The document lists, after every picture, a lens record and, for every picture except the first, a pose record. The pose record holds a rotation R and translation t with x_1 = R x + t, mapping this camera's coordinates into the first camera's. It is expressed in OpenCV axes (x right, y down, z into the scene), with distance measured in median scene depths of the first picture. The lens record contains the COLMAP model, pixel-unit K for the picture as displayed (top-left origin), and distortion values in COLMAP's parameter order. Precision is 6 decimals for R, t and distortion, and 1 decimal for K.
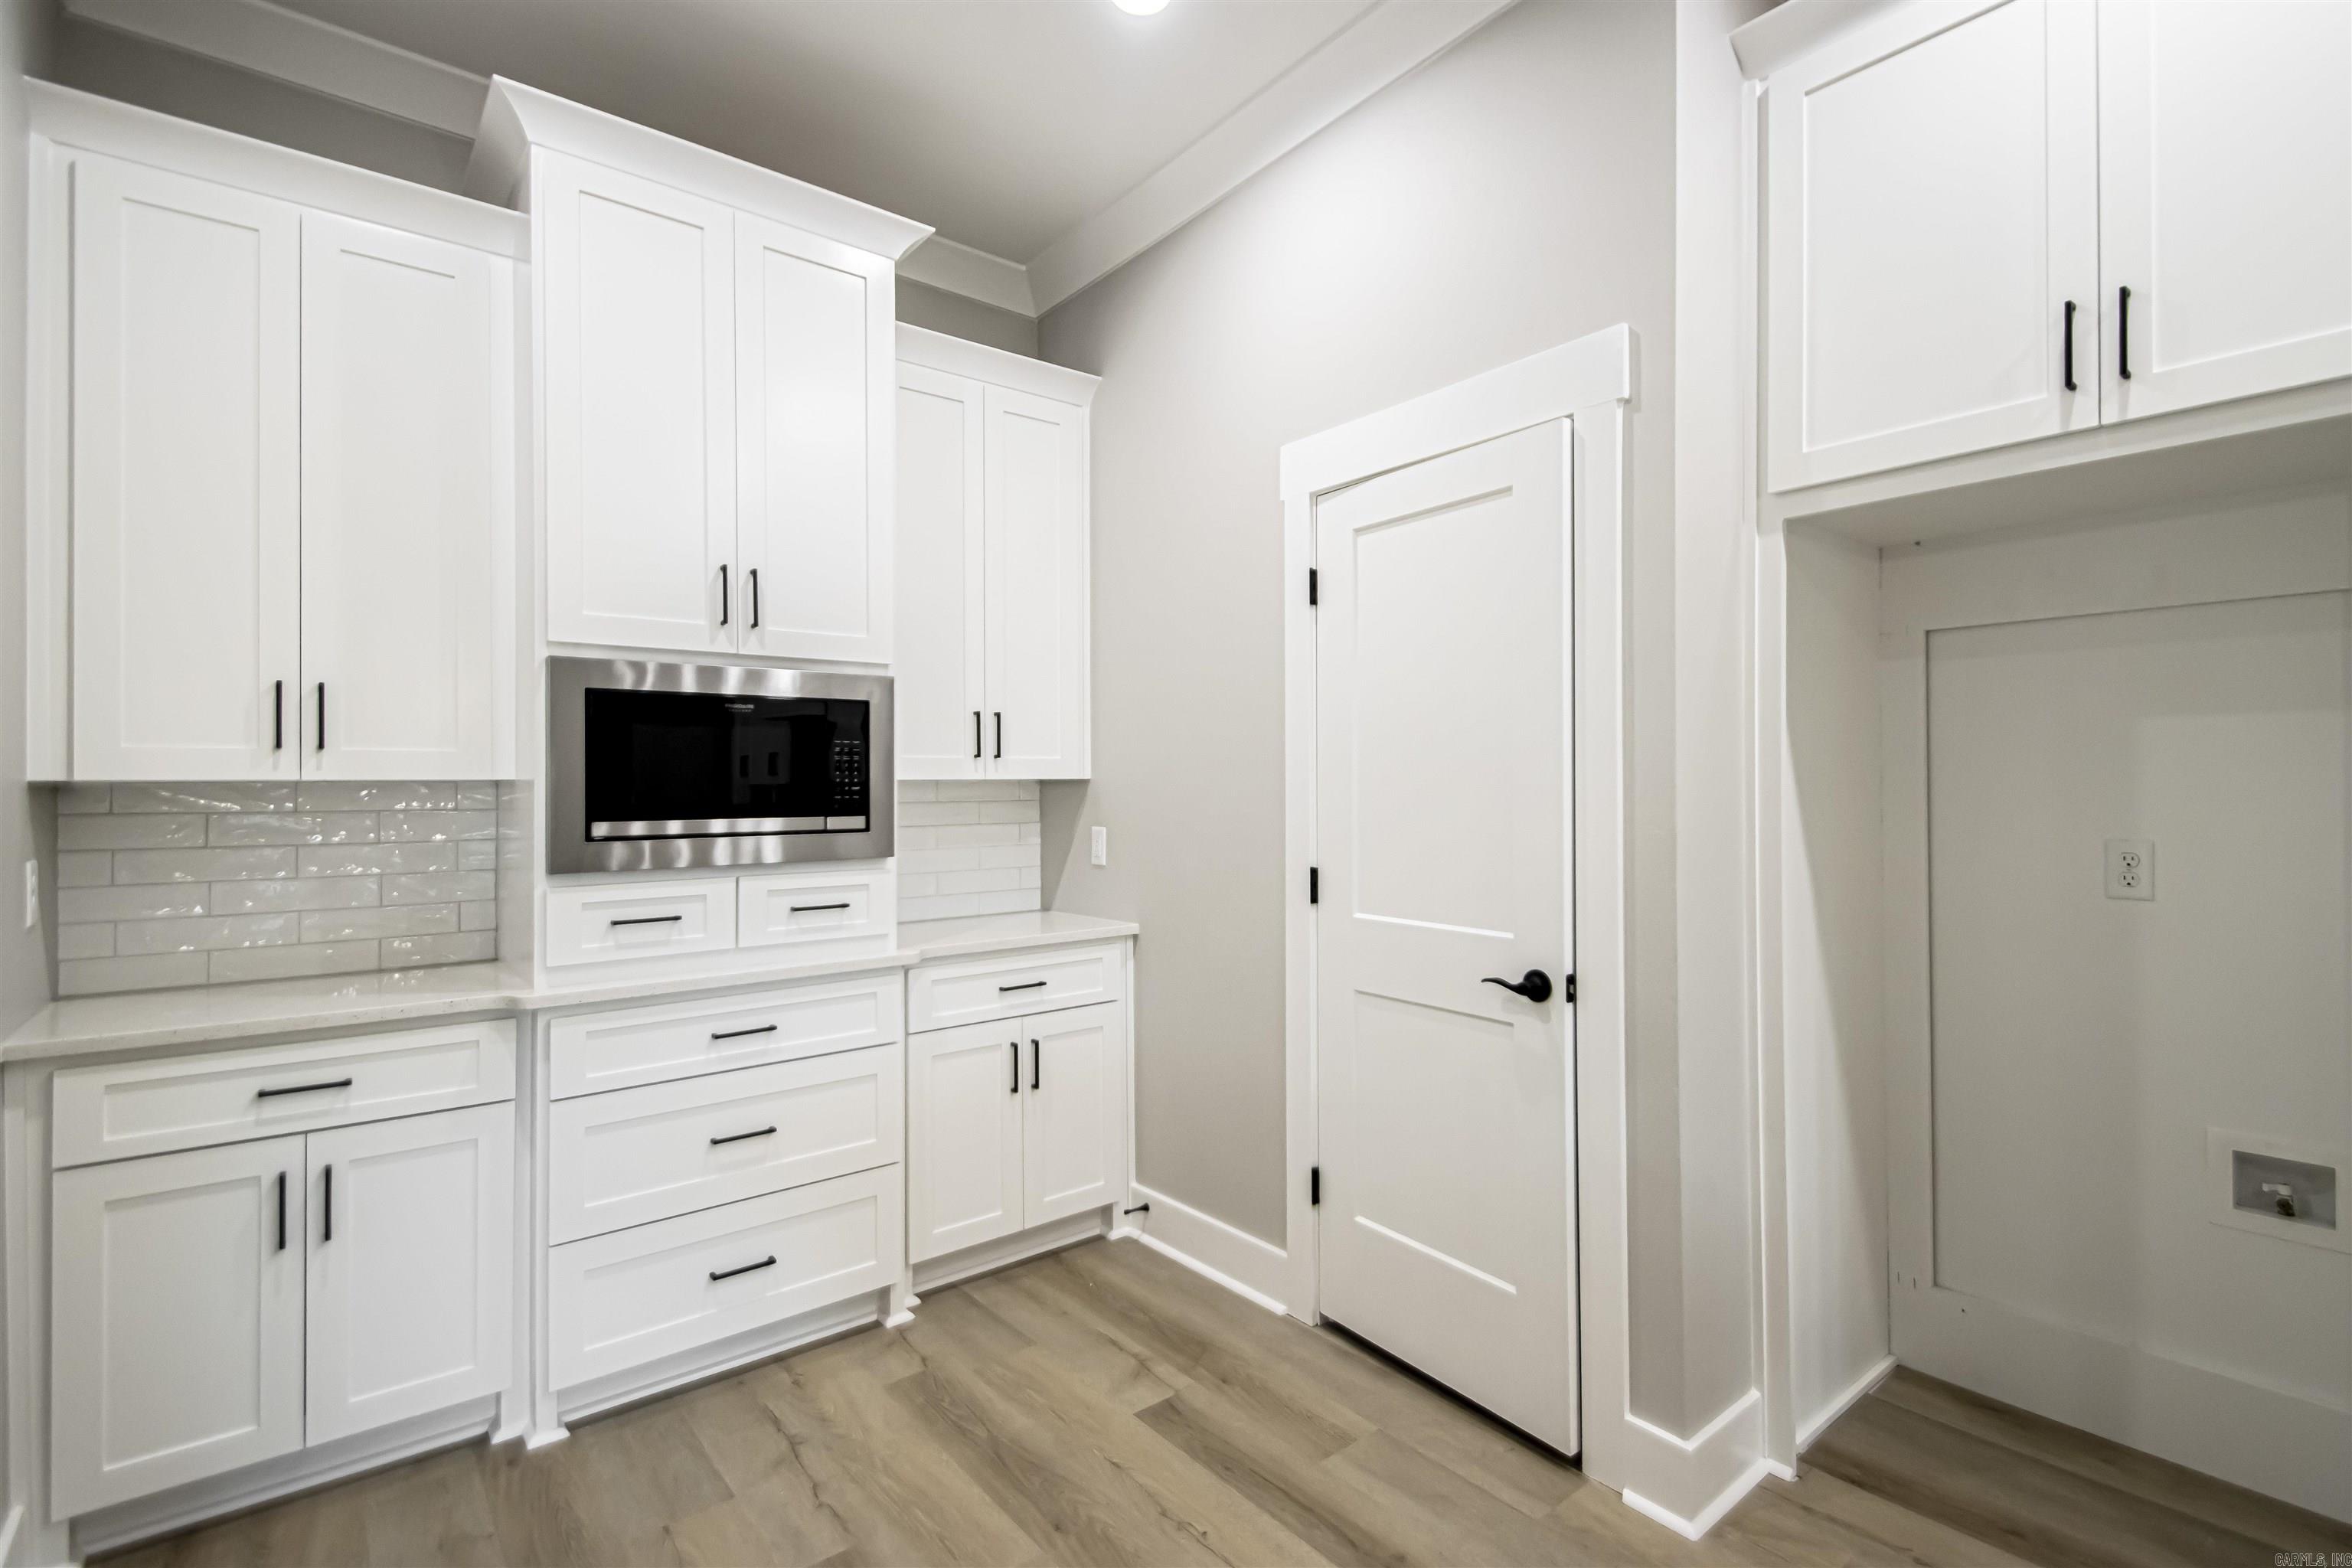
lens RADIAL K [[1077.9, 0, 1199.3], [0, 1077.9, 772.3], [0, 0, 1]] dist [0.029737, -0.018739]
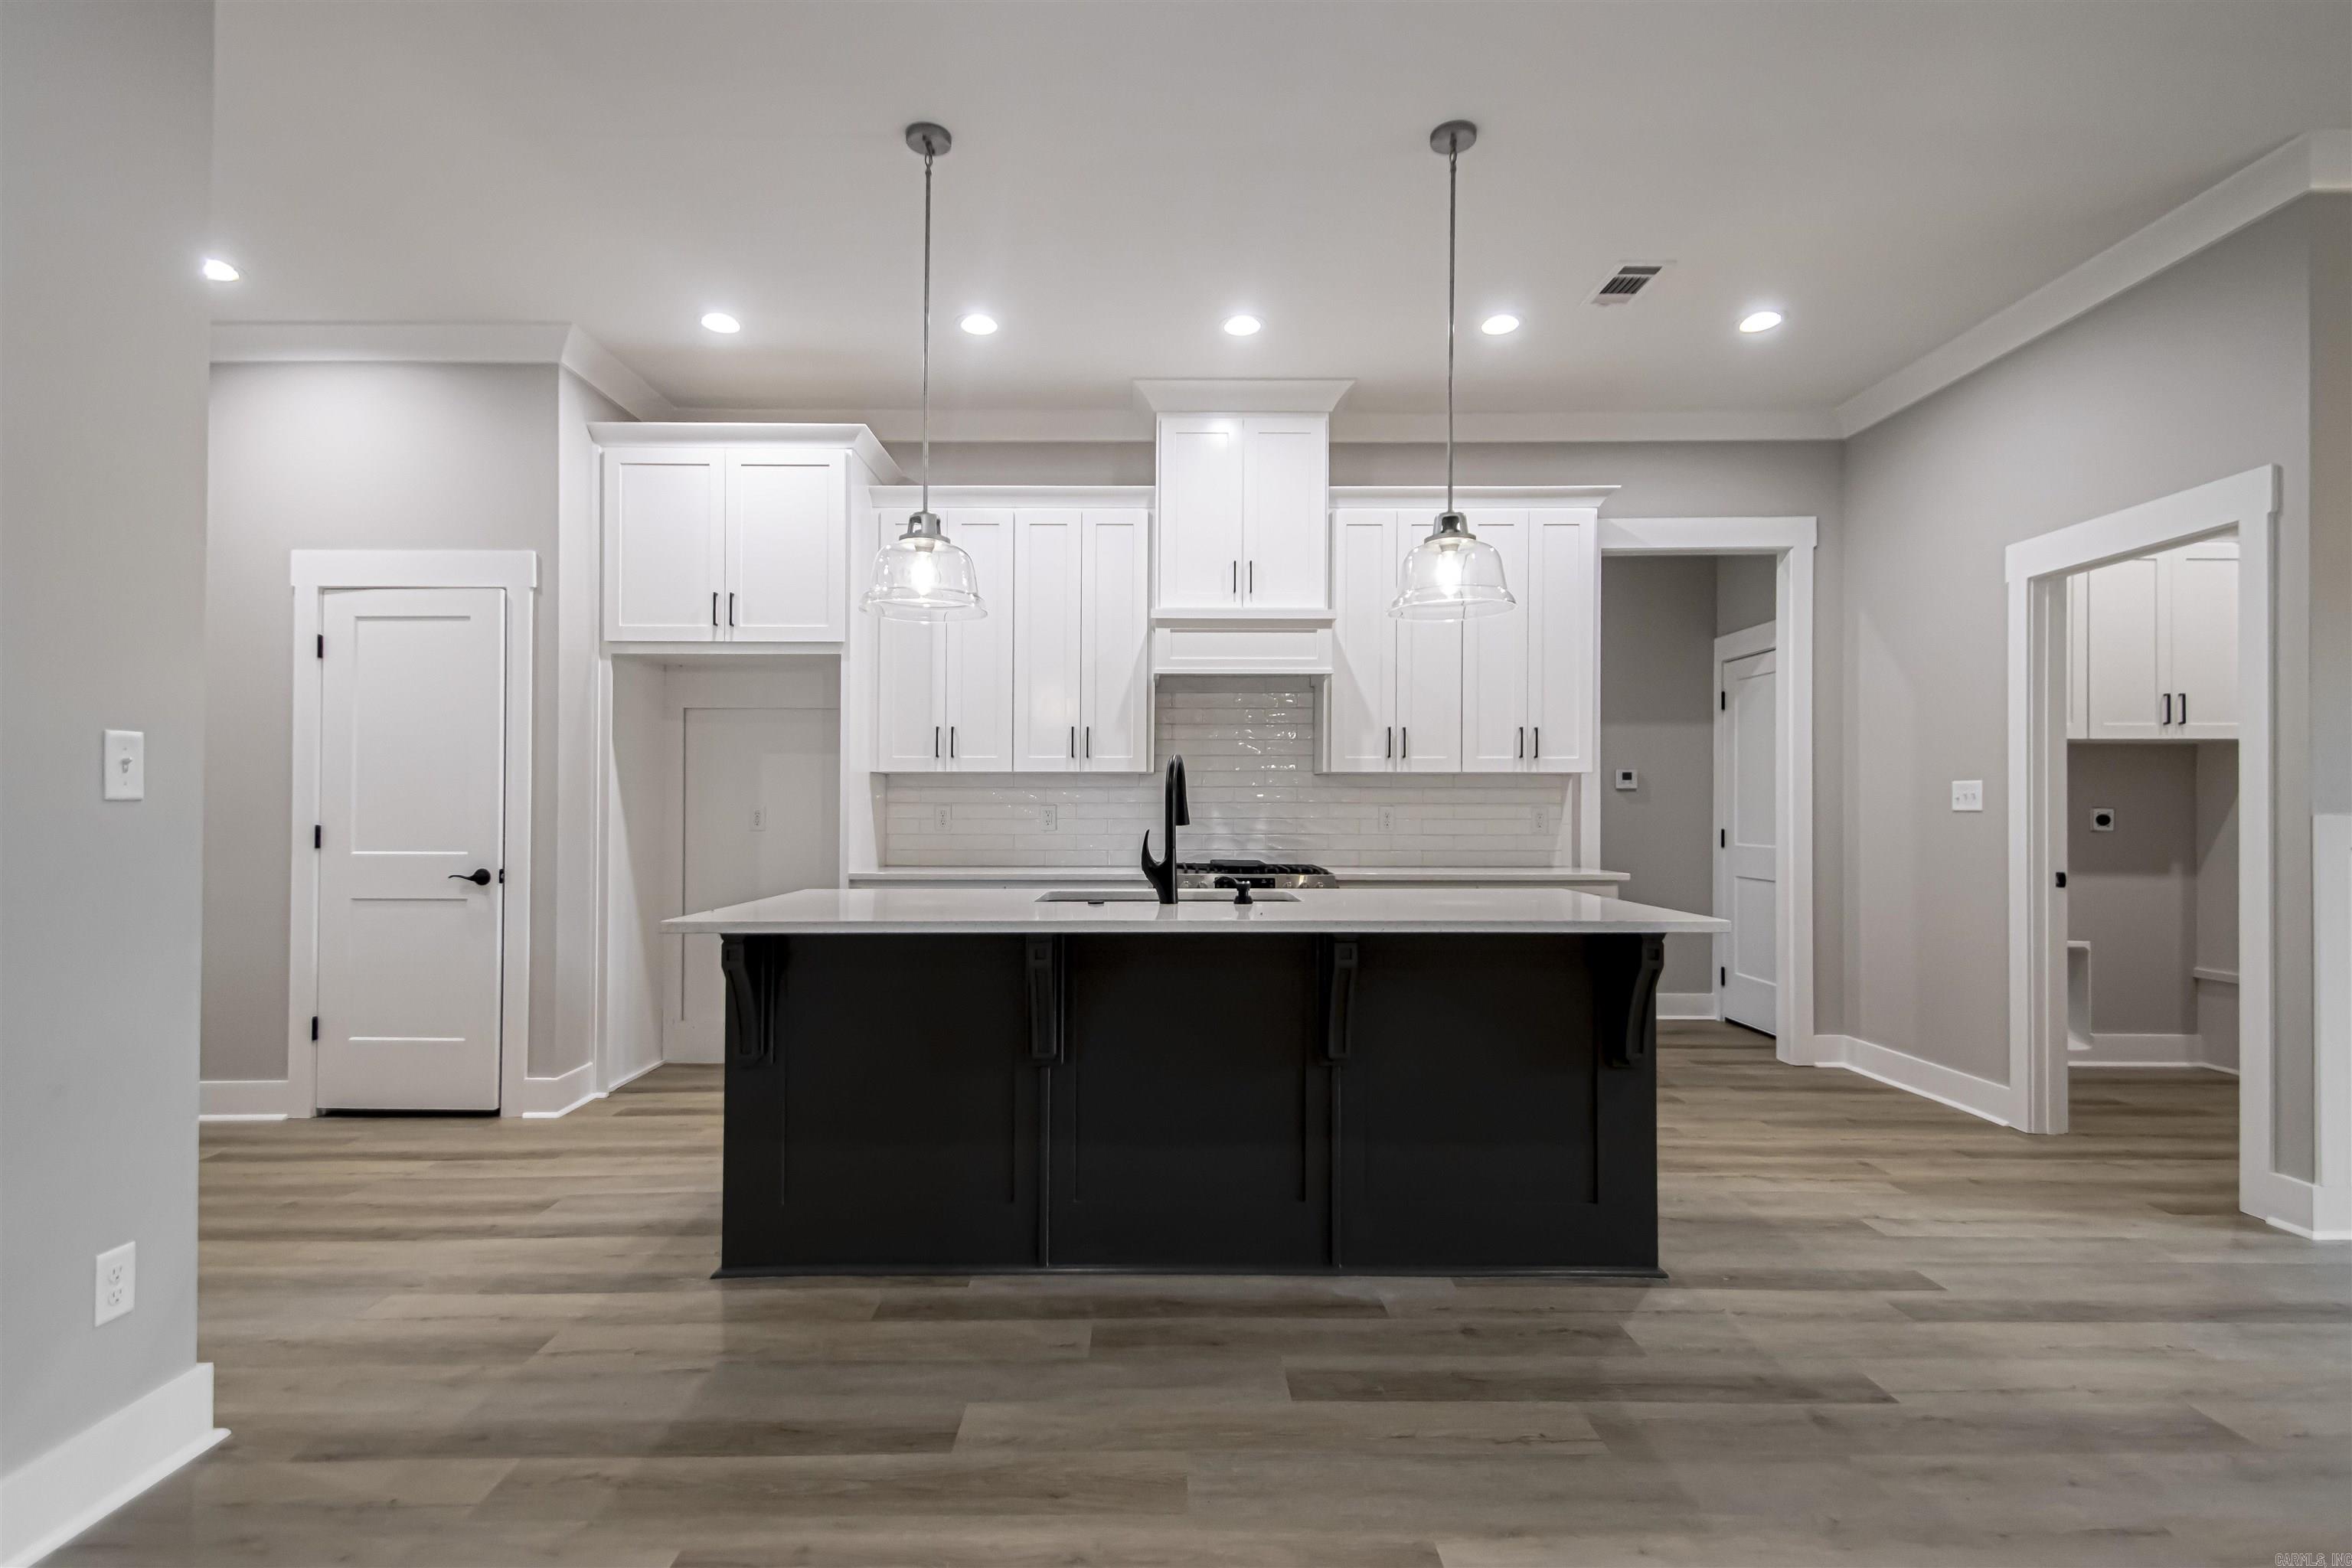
lens RADIAL K [[1129.7, 0, 1144.2], [0, 1129.7, 806.5], [0, 0, 1]] dist [0.026463, -0.000015]
pose [[0.641187, 0.011799, 0.767294, -0.484046], [-0.012848, 0.999907, -0.004640, 0.063741], [-0.767277, -0.006883, 0.641279, -1.190733]]
